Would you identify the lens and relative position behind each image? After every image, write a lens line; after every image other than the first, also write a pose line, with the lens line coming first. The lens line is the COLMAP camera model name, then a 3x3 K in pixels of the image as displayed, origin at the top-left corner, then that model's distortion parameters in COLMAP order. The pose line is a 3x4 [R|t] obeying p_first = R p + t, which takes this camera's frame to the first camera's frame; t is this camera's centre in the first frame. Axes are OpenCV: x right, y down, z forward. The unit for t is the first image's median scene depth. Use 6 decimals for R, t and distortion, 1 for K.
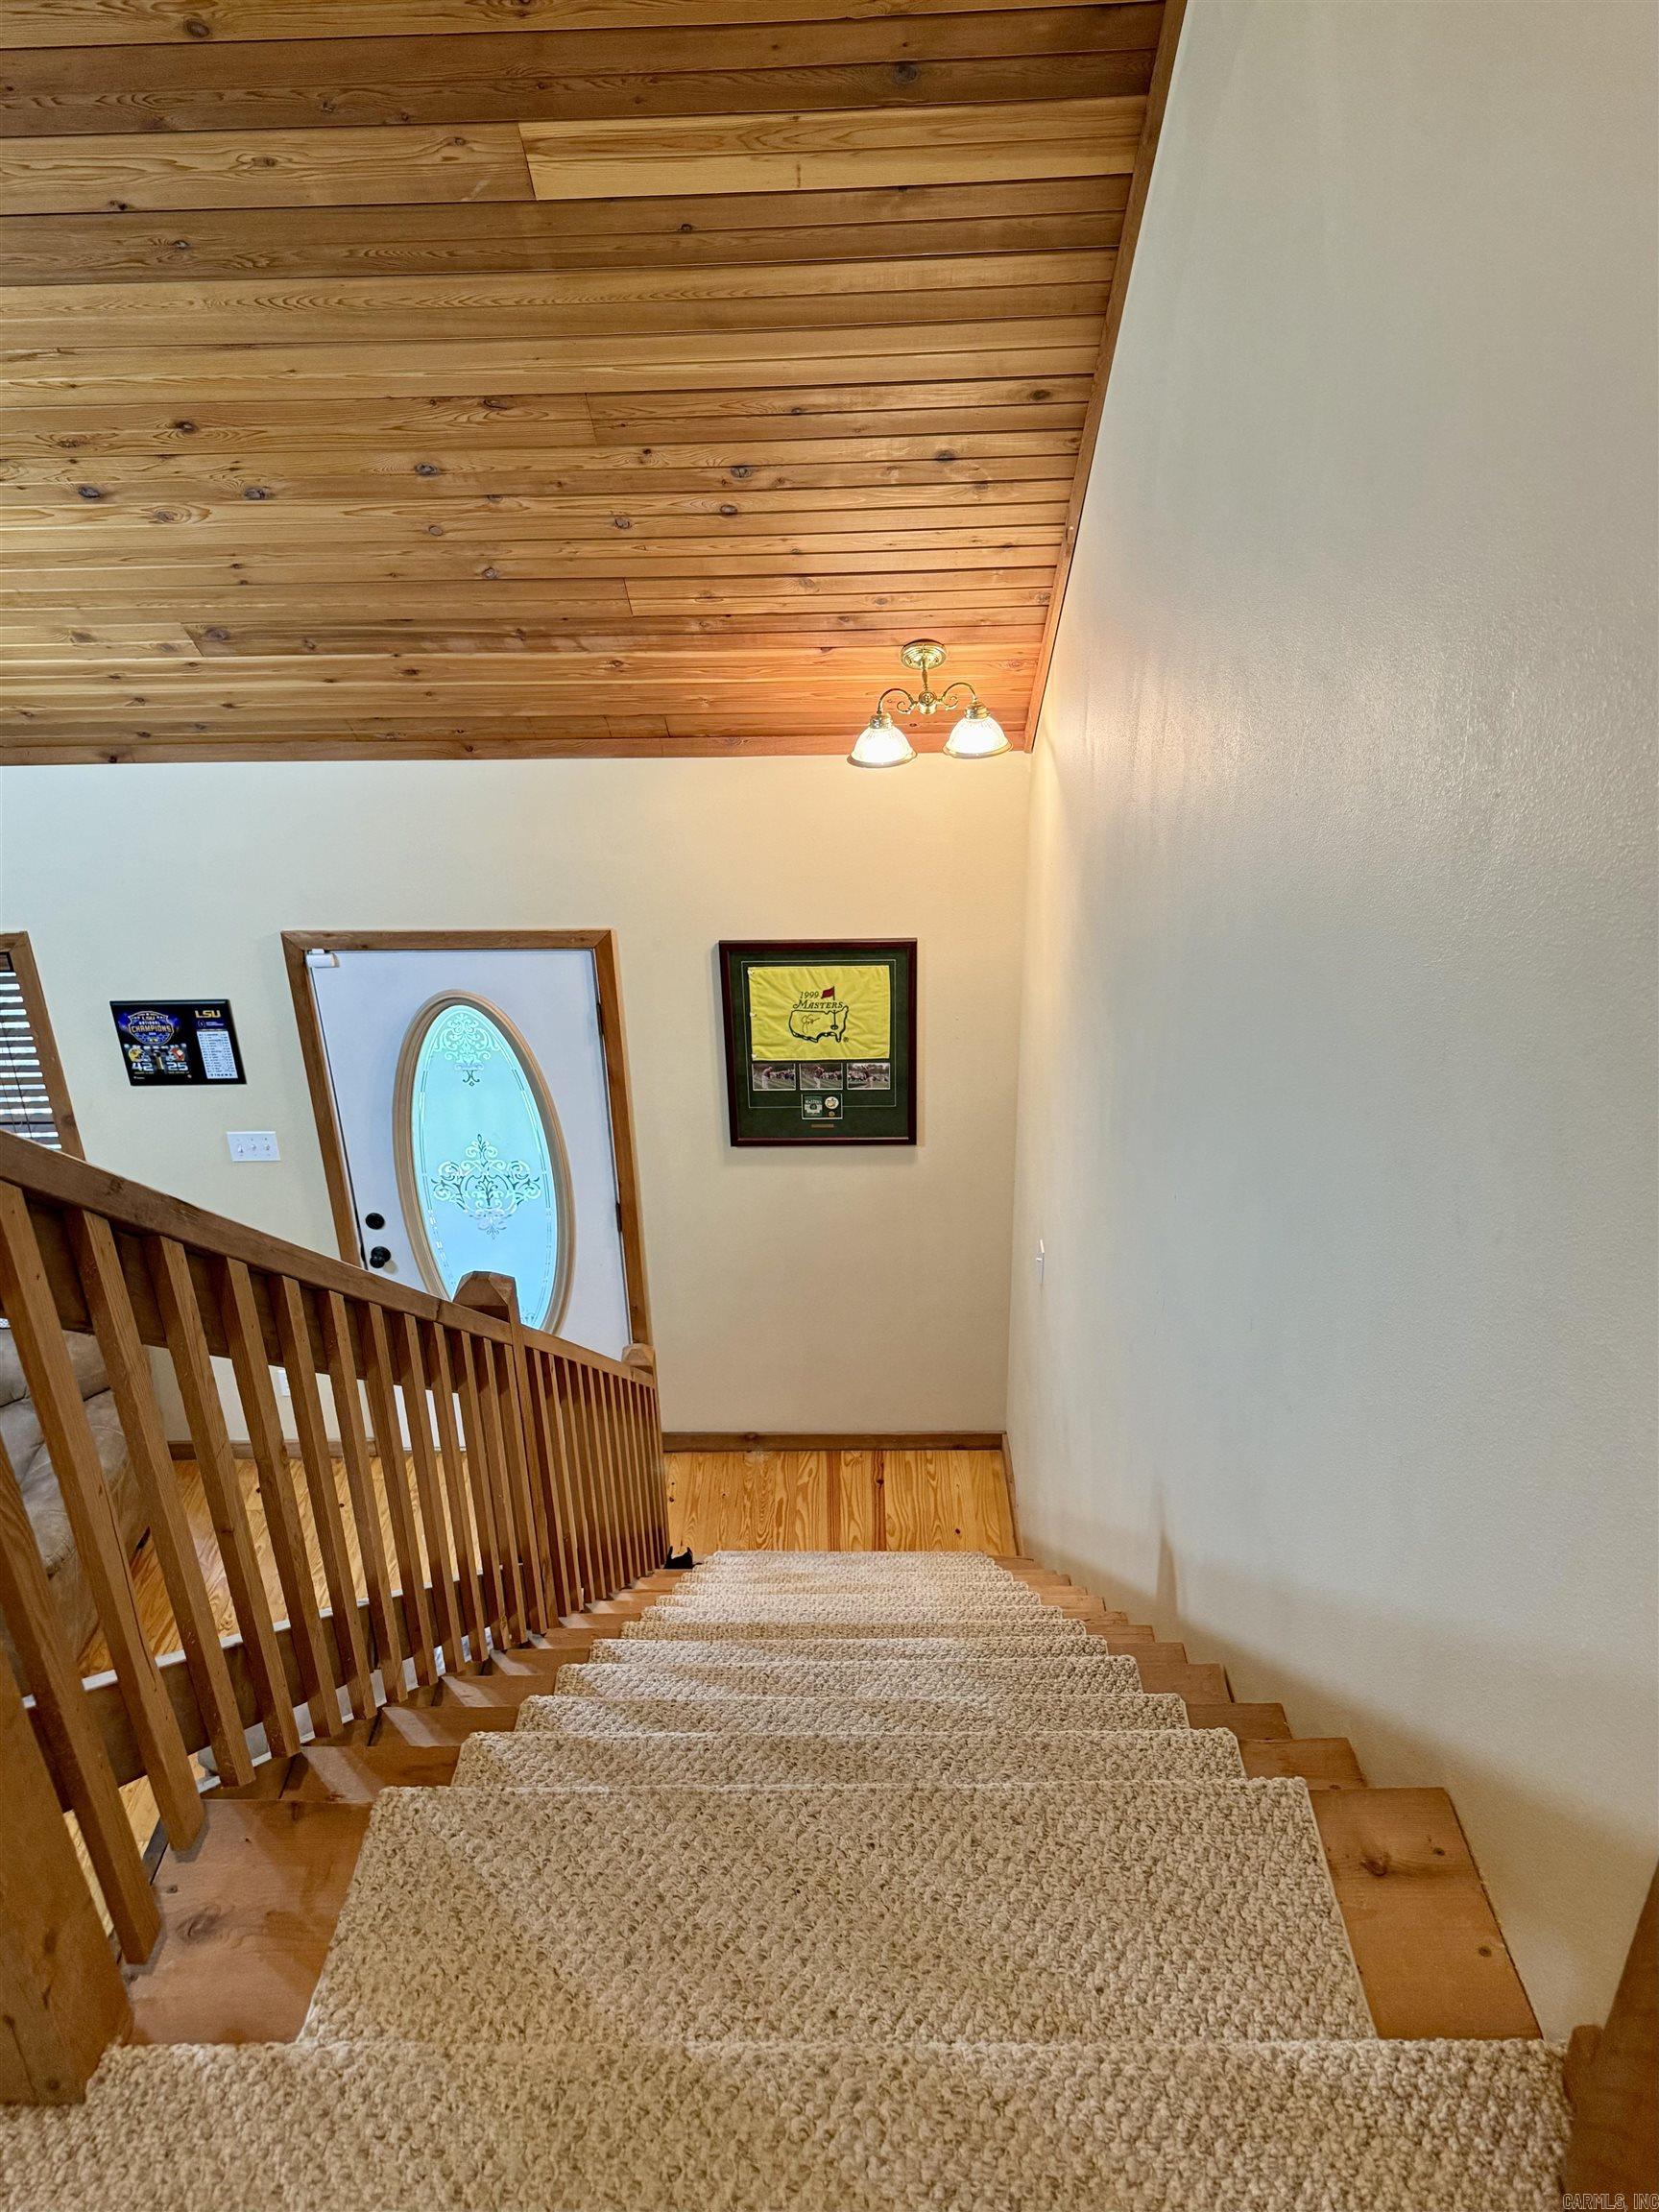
lens RADIAL K [[1613.1, 0, 829.5], [0, 1613.1, 1106.0], [0, 0, 1]] dist [-0.023601, -0.002467]
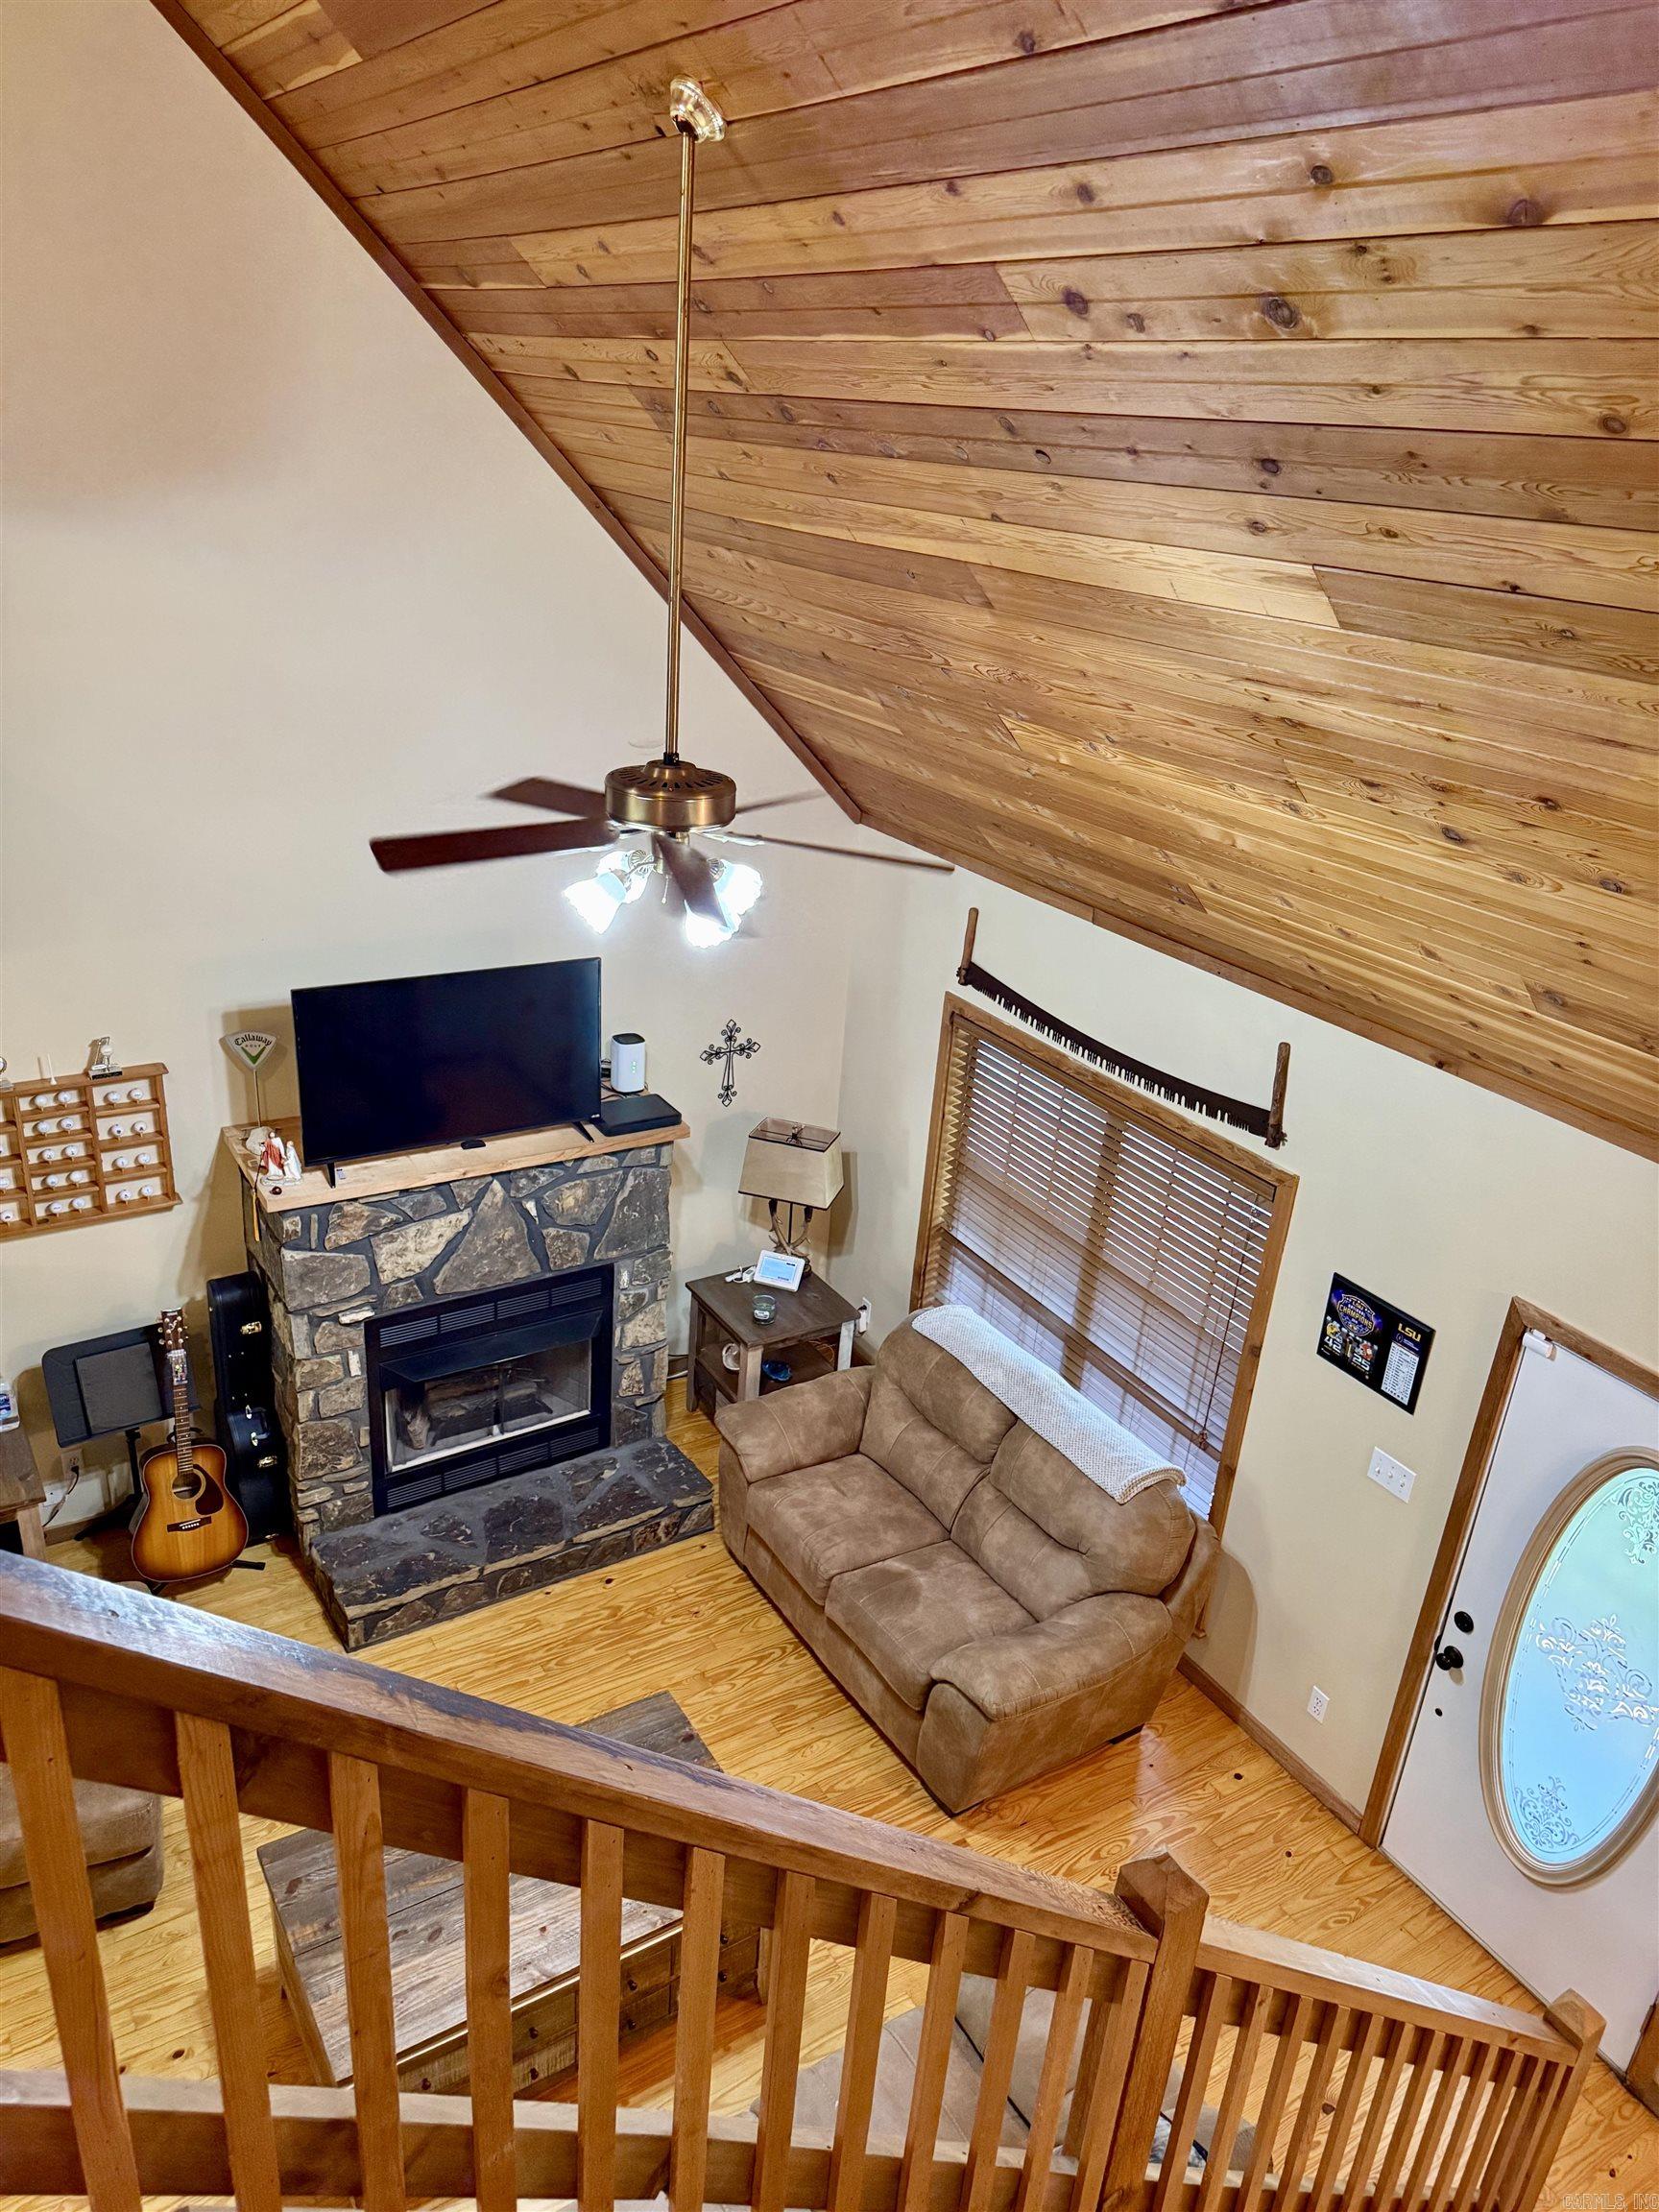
lens RADIAL K [[1556.4, 0, 829.5], [0, 1556.4, 1106.0], [0, 0, 1]] dist [0.000692, -0.000435]
pose [[0.539419, 0.384211, -0.749272, 0.080347], [-0.471809, 0.874939, 0.108984, -0.136227], [0.697440, 0.294725, 0.653233, 0.144600]]
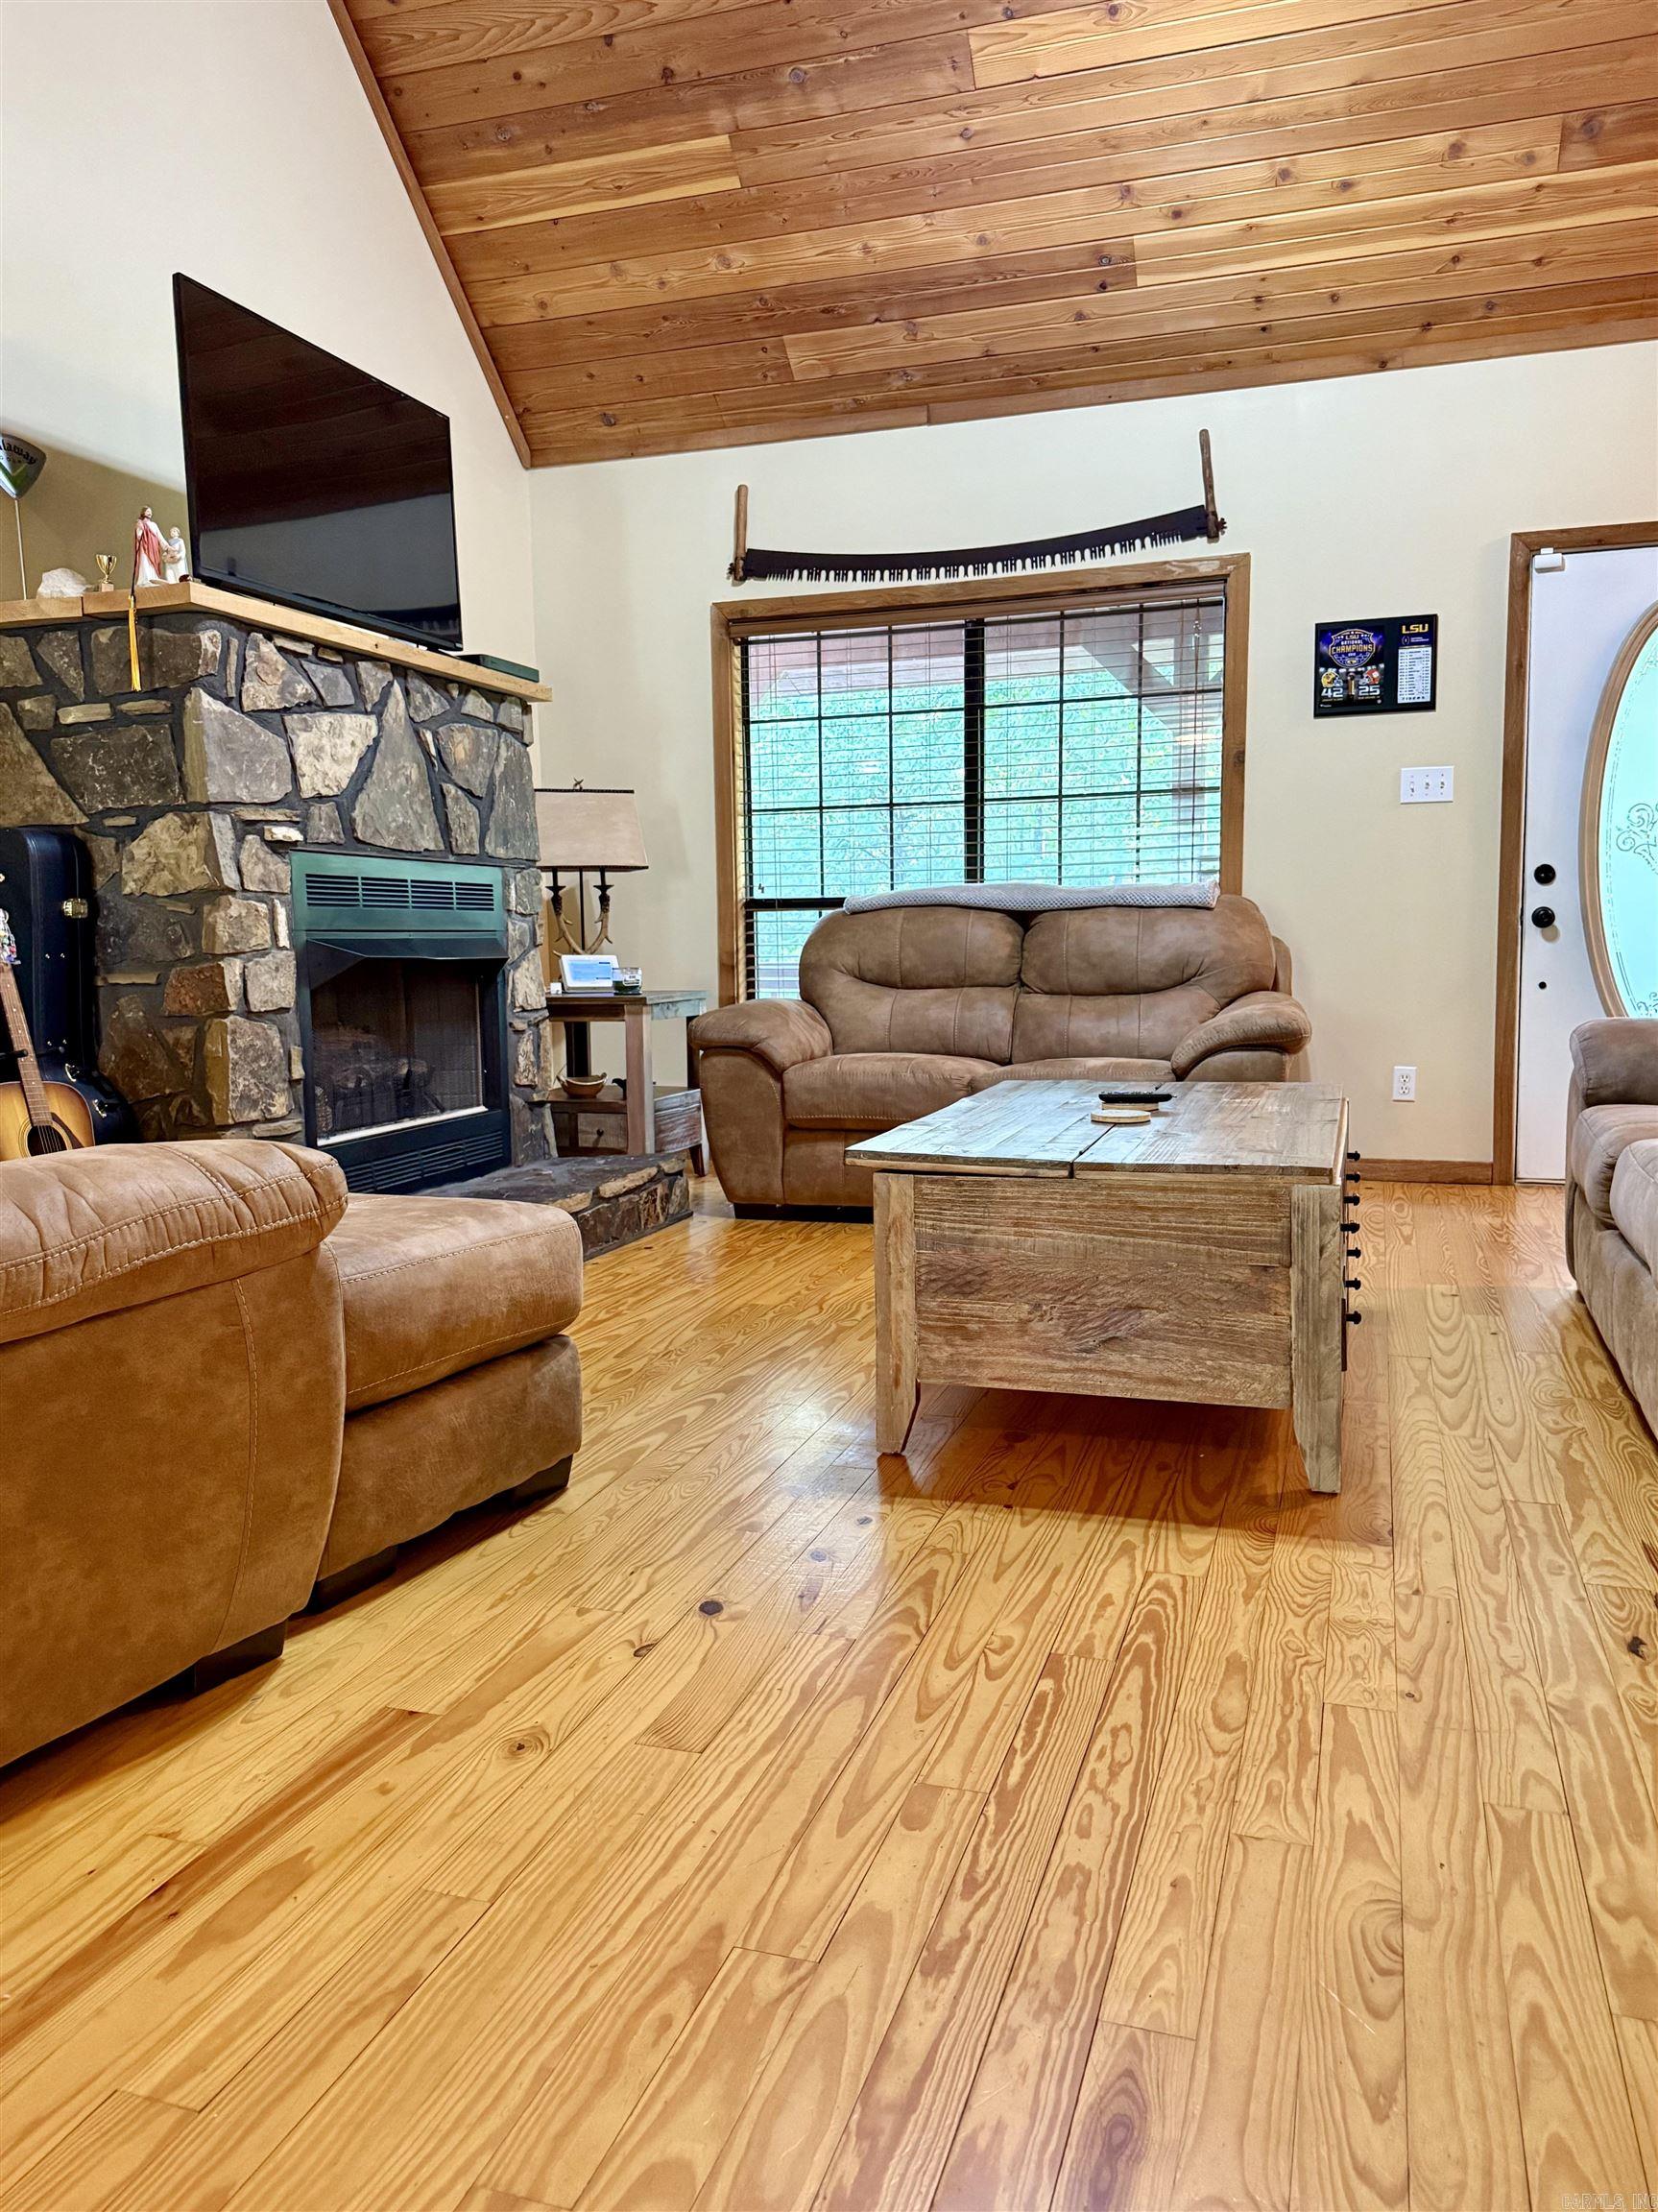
lens RADIAL K [[1613.1, 0, 829.0], [0, 1613.1, 1106.0], [0, 0, 1]] dist [-0.023601, -0.002467]
pose [[0.959185, 0.023119, -0.281834, -0.543221], [-0.130607, 0.920200, -0.369018, 0.781578], [0.250812, 0.390766, 0.885661, 0.147669]]
